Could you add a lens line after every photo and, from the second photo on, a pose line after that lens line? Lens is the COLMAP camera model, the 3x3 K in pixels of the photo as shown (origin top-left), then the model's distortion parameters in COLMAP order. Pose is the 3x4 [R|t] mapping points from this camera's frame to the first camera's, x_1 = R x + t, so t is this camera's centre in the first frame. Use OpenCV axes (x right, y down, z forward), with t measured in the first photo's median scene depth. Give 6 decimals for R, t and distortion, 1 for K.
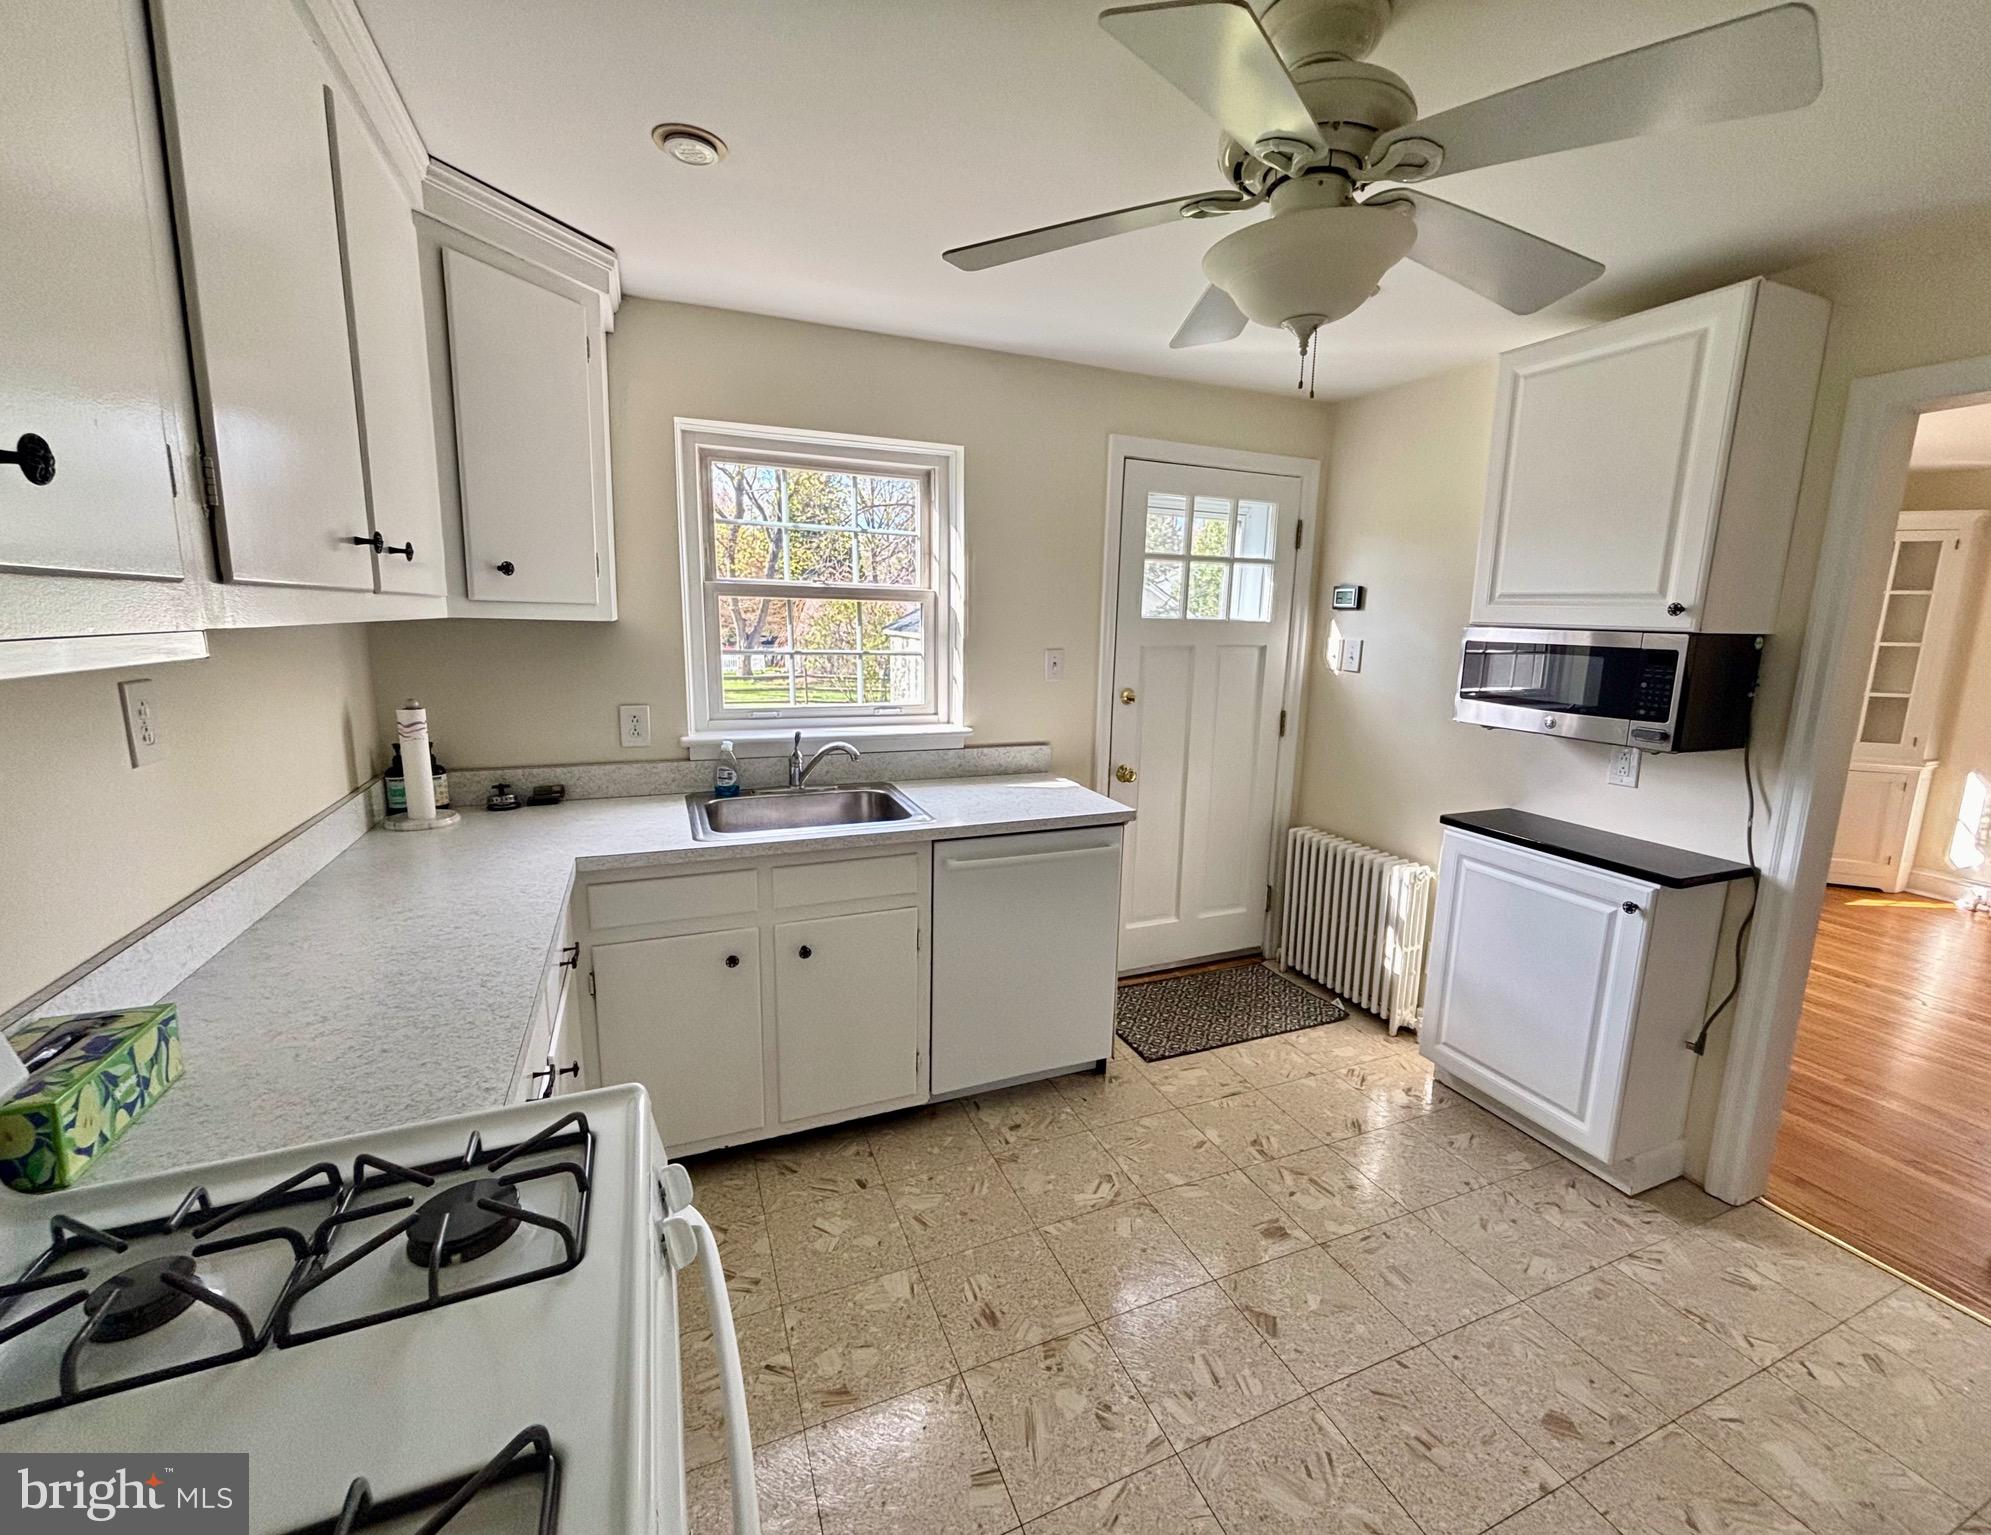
lens RADIAL K [[875.6, 0, 995.5], [0, 875.6, 767.5], [0, 0, 1]] dist [0.023178, 0.000405]
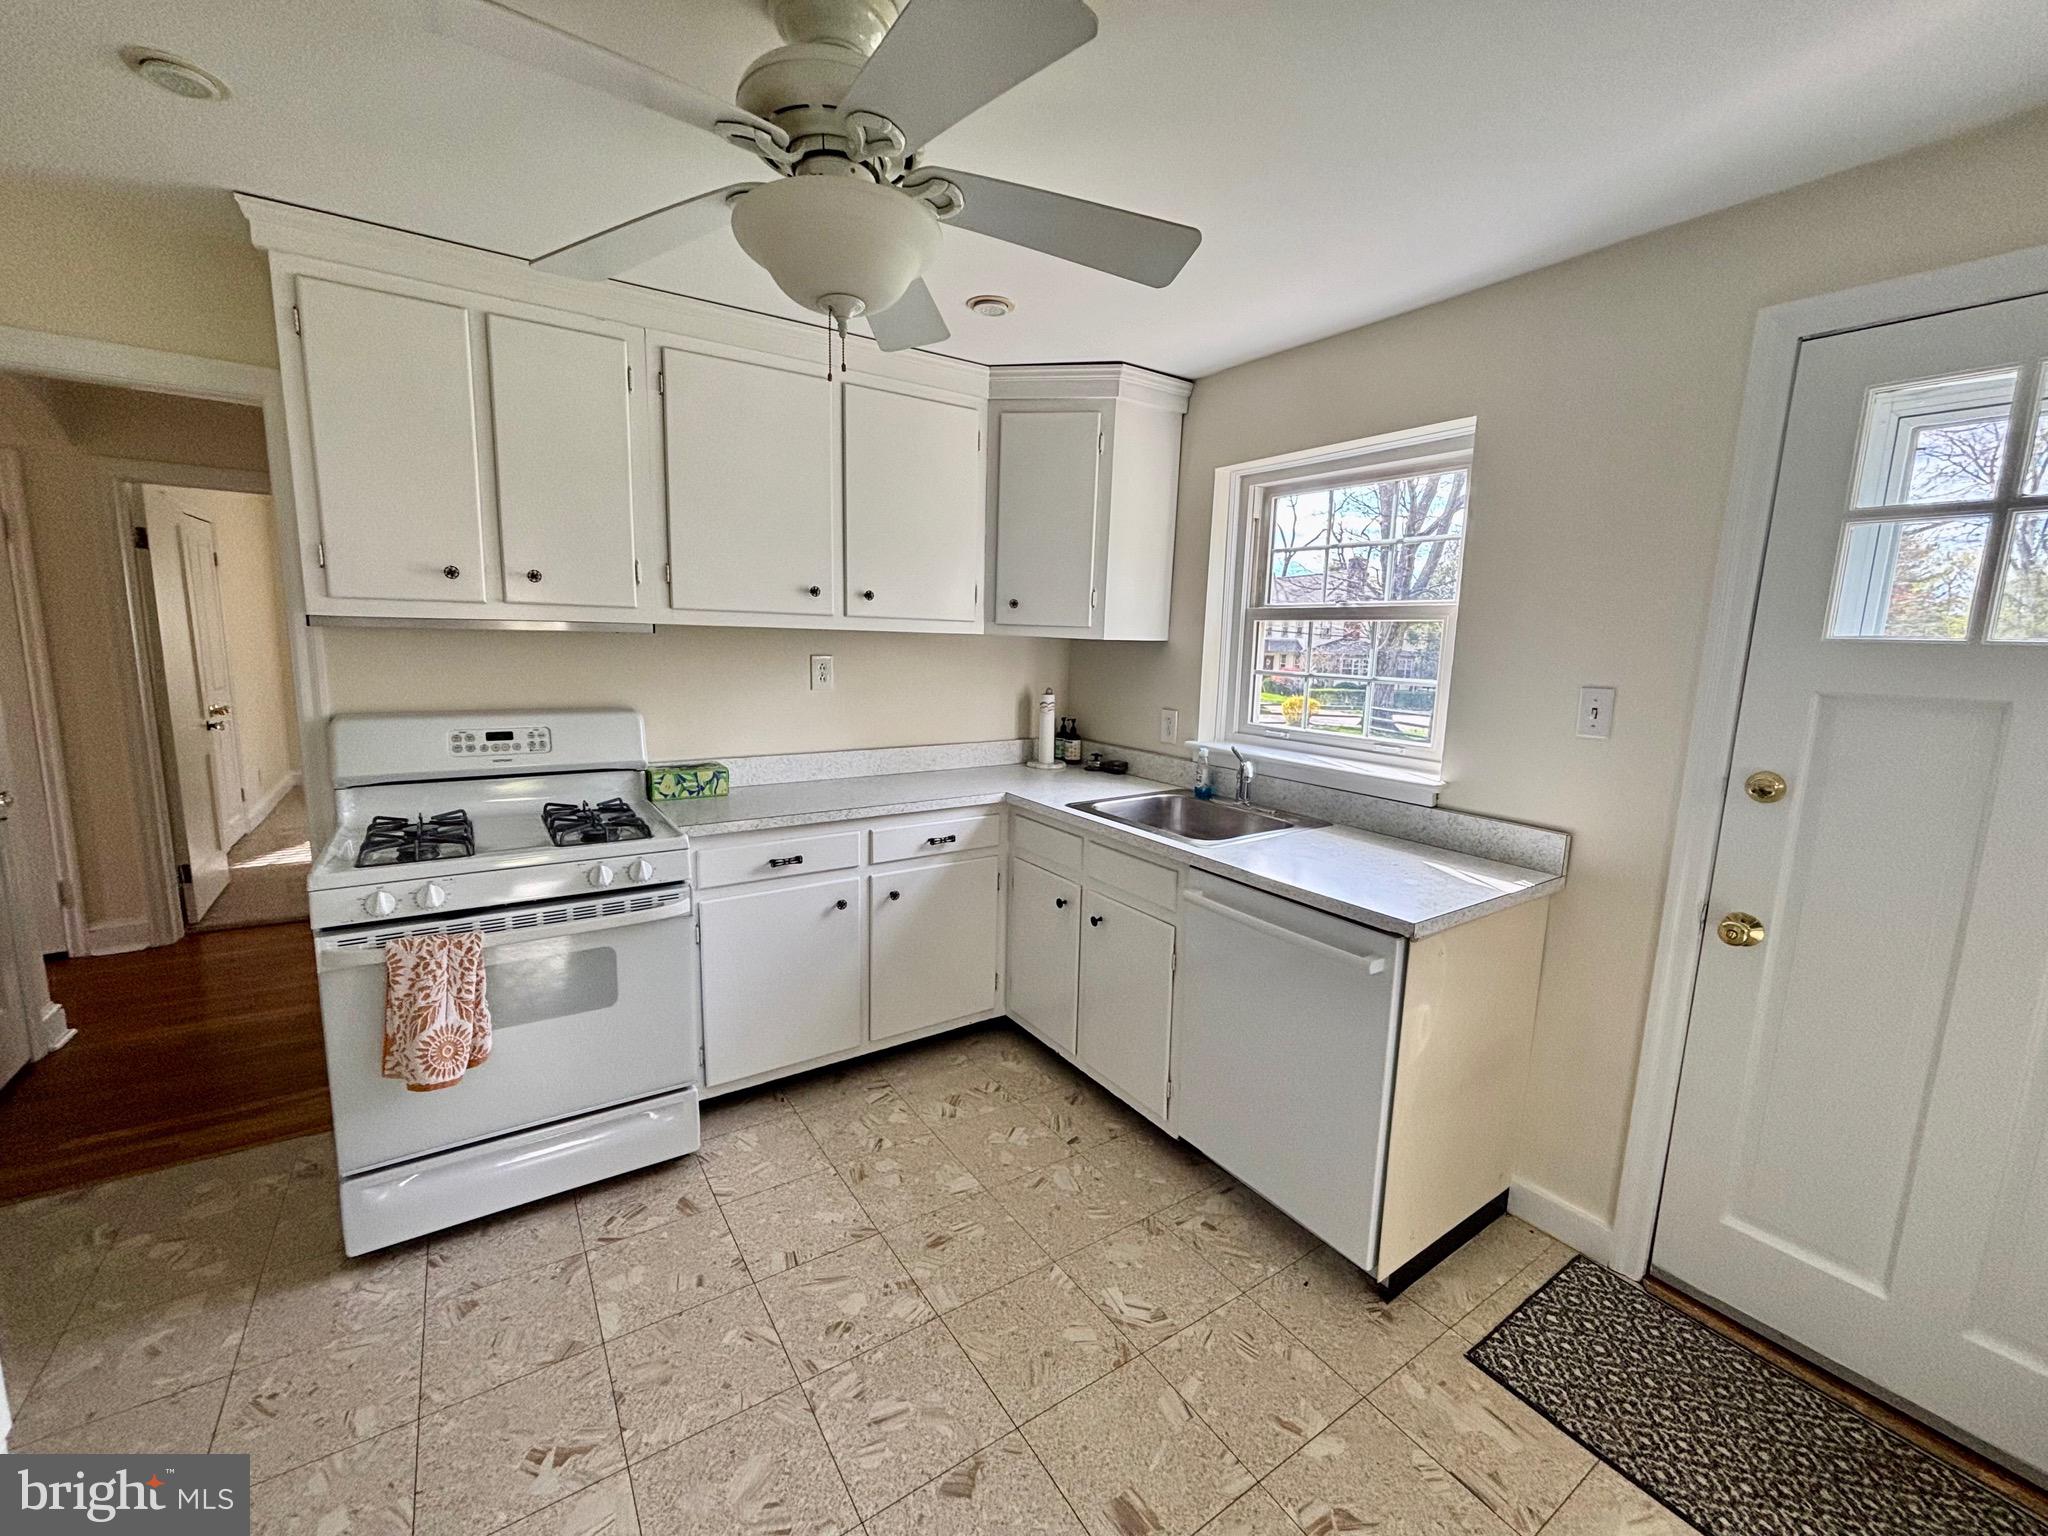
lens RADIAL K [[837.8, 0, 1024.0], [0, 837.8, 768.0], [0, 0, 1]] dist [0.012125, 0.000246]
pose [[0.172033, 0.137828, -0.975402, 0.793876], [-0.196233, 0.975114, 0.103177, -0.079259], [0.965348, 0.173656, 0.194798, 0.646701]]
